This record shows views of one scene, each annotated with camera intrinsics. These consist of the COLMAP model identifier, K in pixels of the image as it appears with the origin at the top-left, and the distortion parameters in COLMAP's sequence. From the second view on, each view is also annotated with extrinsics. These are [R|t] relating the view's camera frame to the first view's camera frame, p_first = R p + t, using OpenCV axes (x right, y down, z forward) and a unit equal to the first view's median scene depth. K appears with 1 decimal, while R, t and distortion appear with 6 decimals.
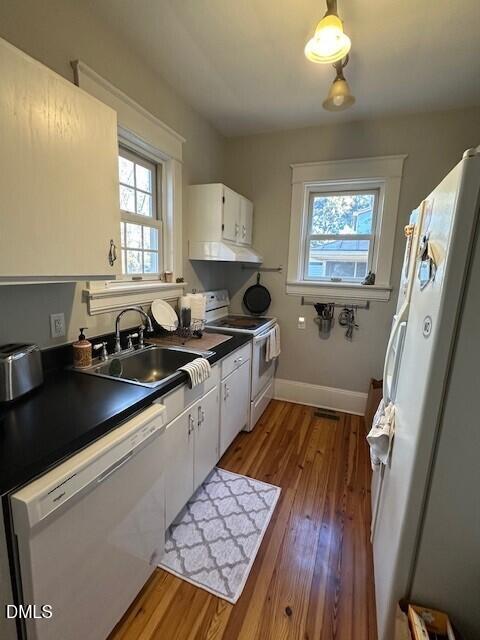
lens RADIAL K [[301.7, 0, 241.2], [0, 301.7, 320.2], [0, 0, 1]] dist [0.003626, 0.000108]
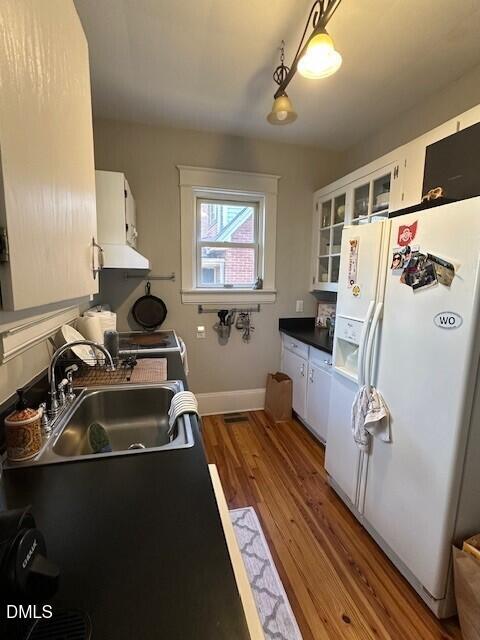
lens RADIAL K [[301.7, 0, 240.4], [0, 301.7, 320.4], [0, 0, 1]] dist [0.003626, 0.000108]
pose [[0.808862, -0.107302, 0.578124, -0.268130], [0.117348, 0.992887, 0.020101, -0.034727], [-0.576169, 0.051583, 0.815701, 0.150717]]
